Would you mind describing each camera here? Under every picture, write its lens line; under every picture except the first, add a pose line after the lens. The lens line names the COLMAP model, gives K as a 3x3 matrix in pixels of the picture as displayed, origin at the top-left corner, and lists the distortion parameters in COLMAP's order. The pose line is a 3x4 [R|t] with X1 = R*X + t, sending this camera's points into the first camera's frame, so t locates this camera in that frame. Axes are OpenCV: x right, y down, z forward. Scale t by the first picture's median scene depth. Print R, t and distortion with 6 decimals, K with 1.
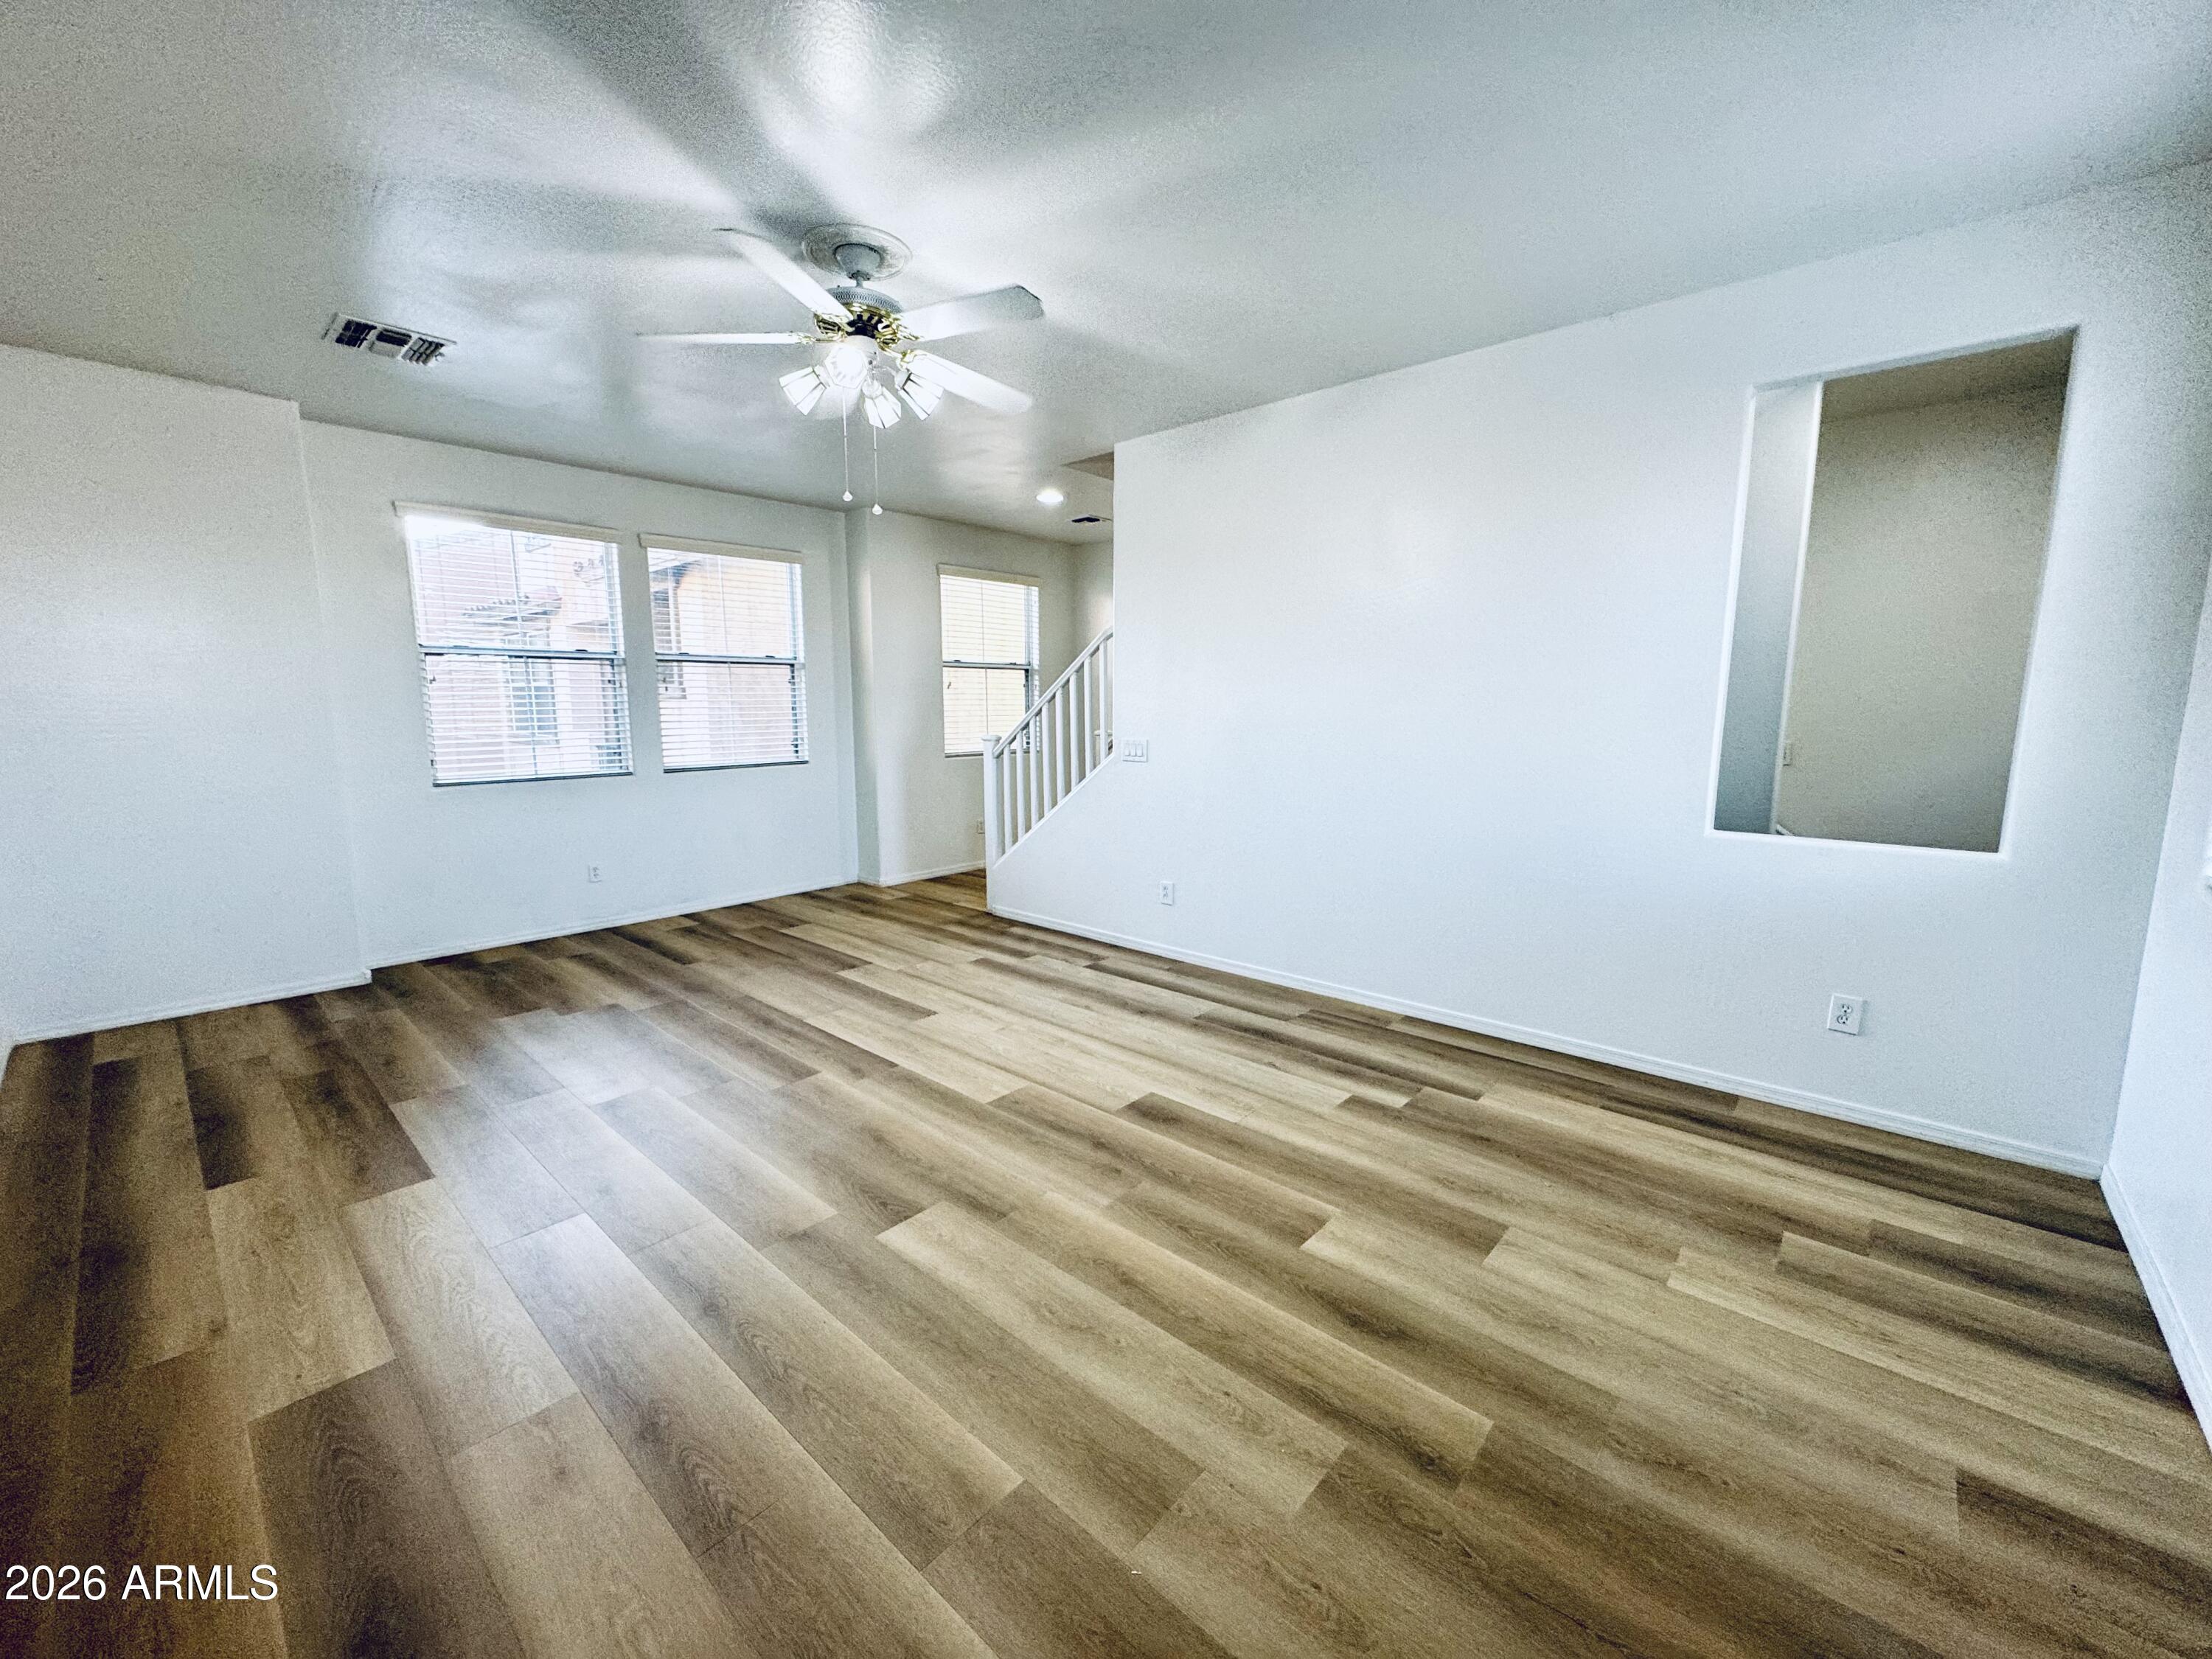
lens RADIAL K [[871.0, 0, 1106.0], [0, 871.0, 829.5], [0, 0, 1]] dist [0.010178, -0.000616]
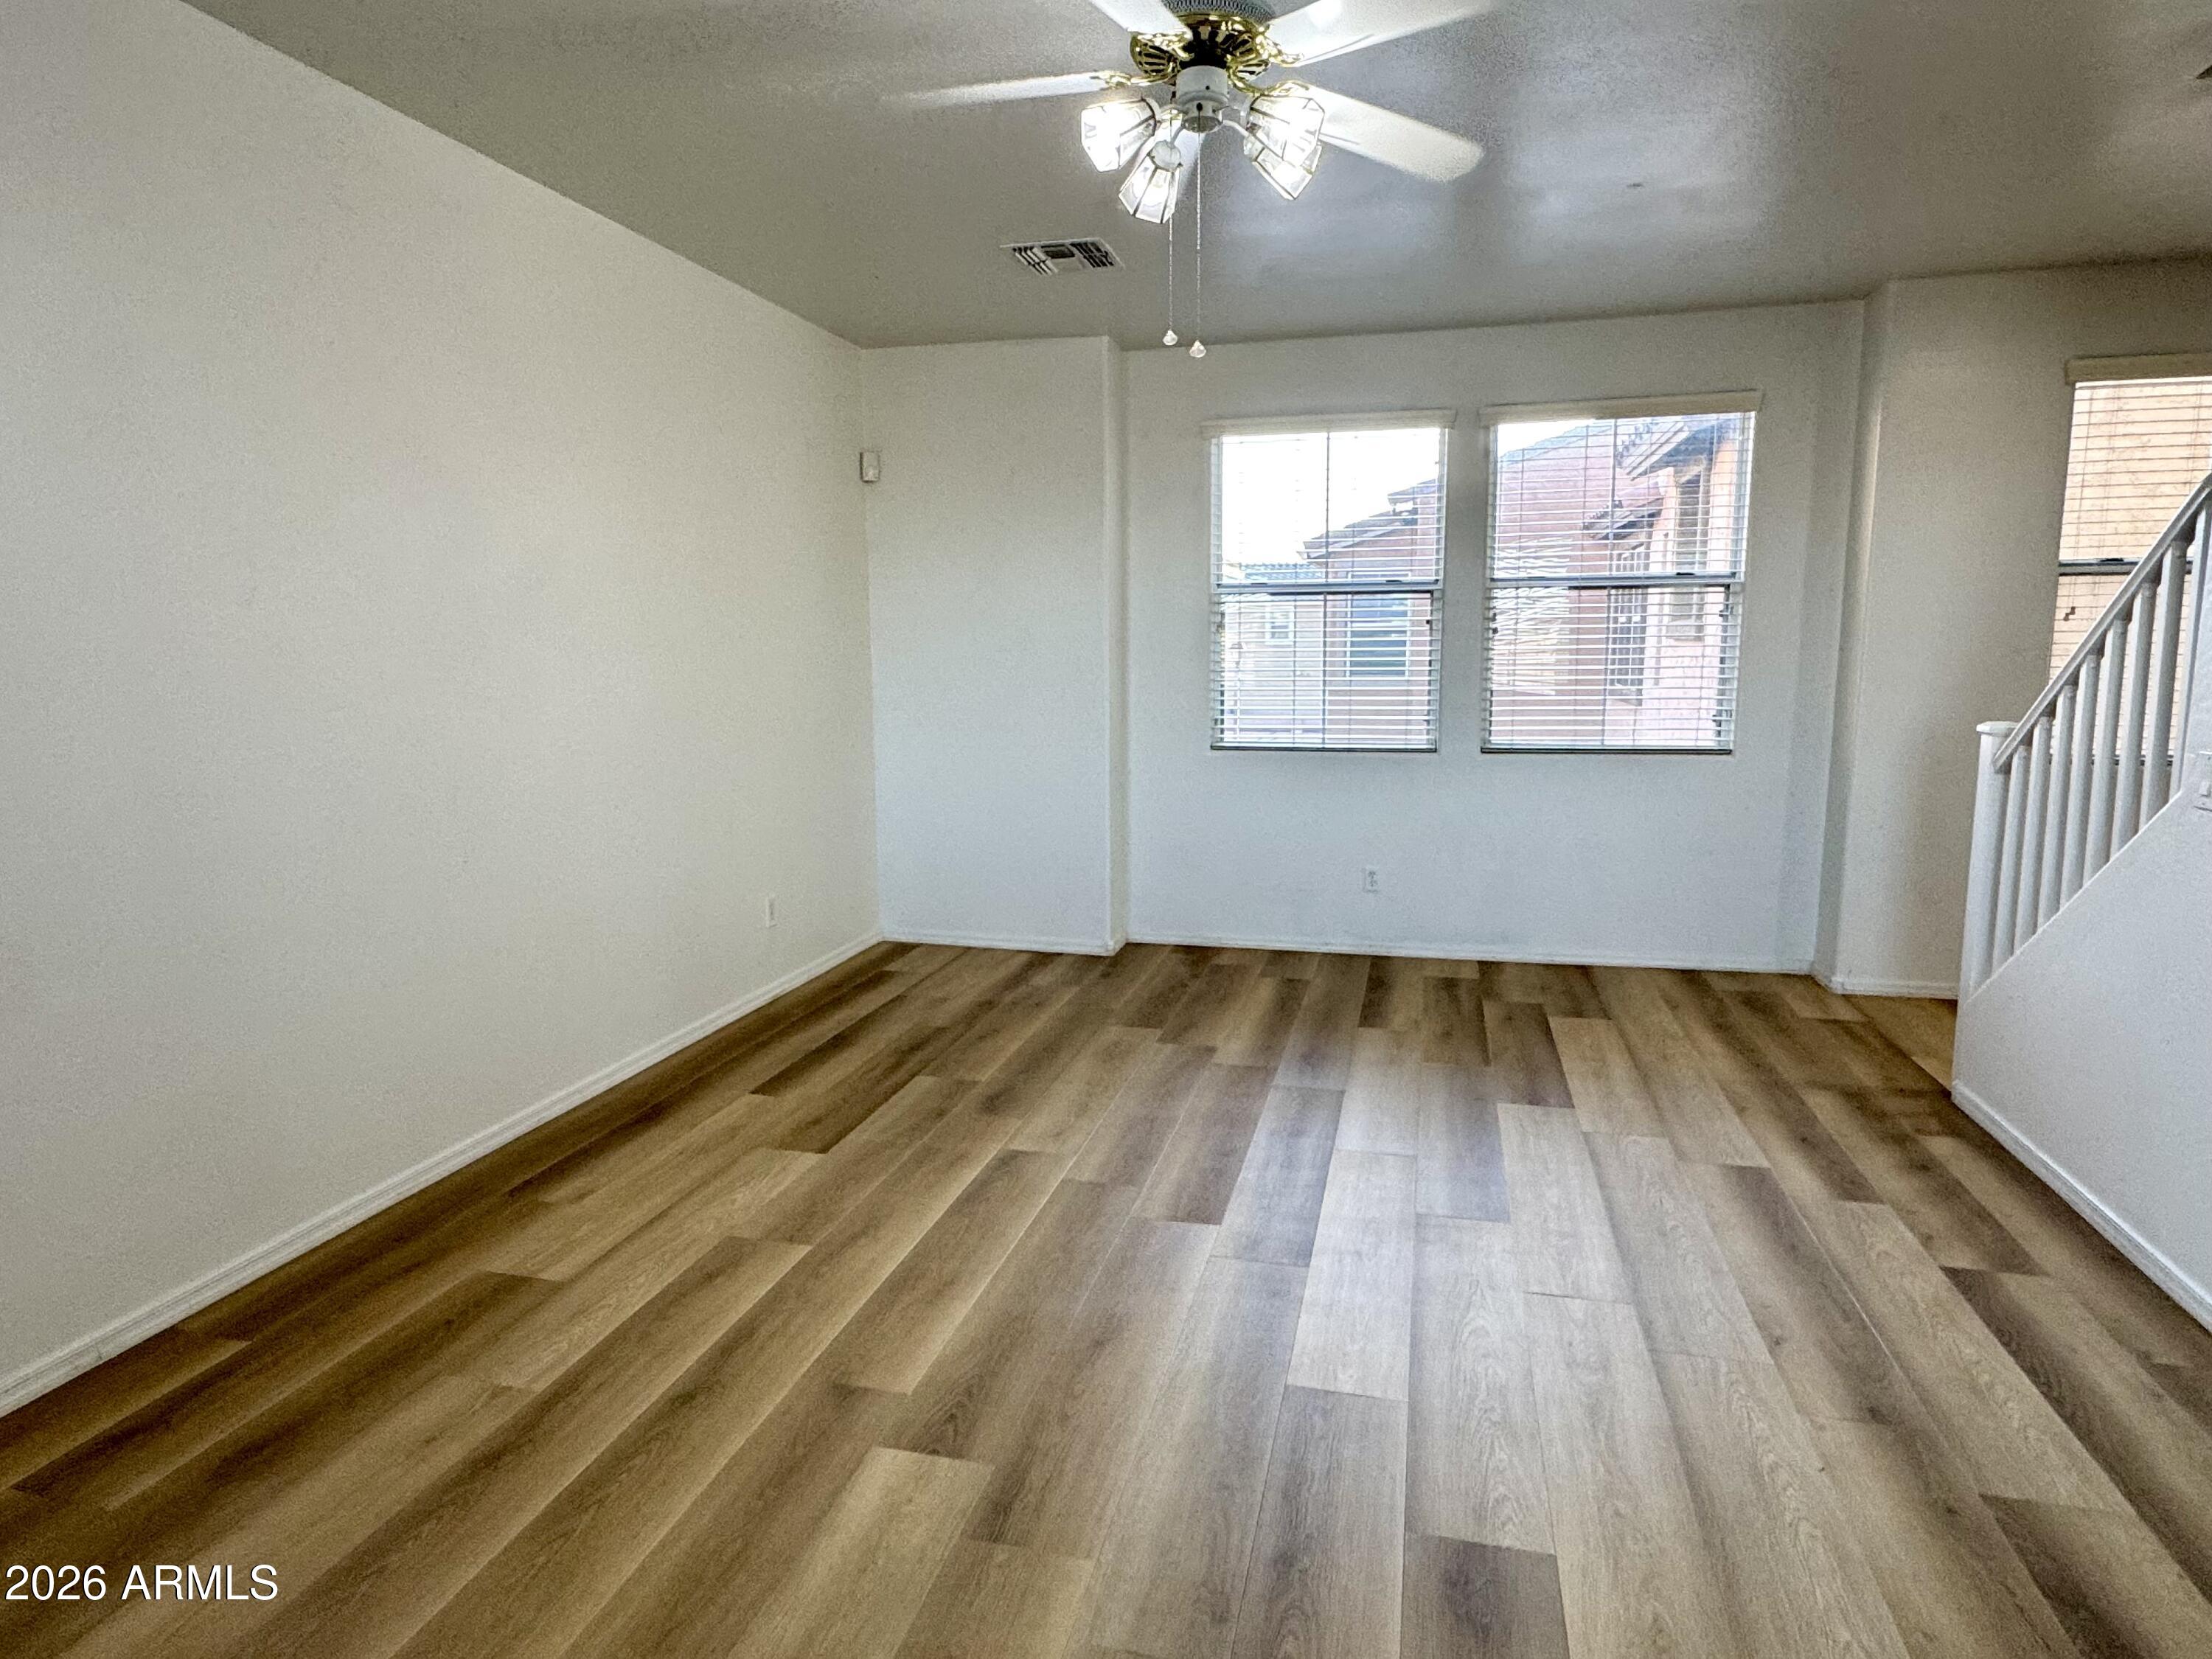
lens RADIAL K [[1300.3, 0, 1106.0], [0, 1300.3, 829.5], [0, 0, 1]] dist [0.006323, 0.000974]
pose [[0.469229, 0.122763, -0.874502, 0.314797], [-0.125174, 0.989537, 0.071747, -0.050367], [0.874160, 0.075799, 0.479687, 0.309616]]
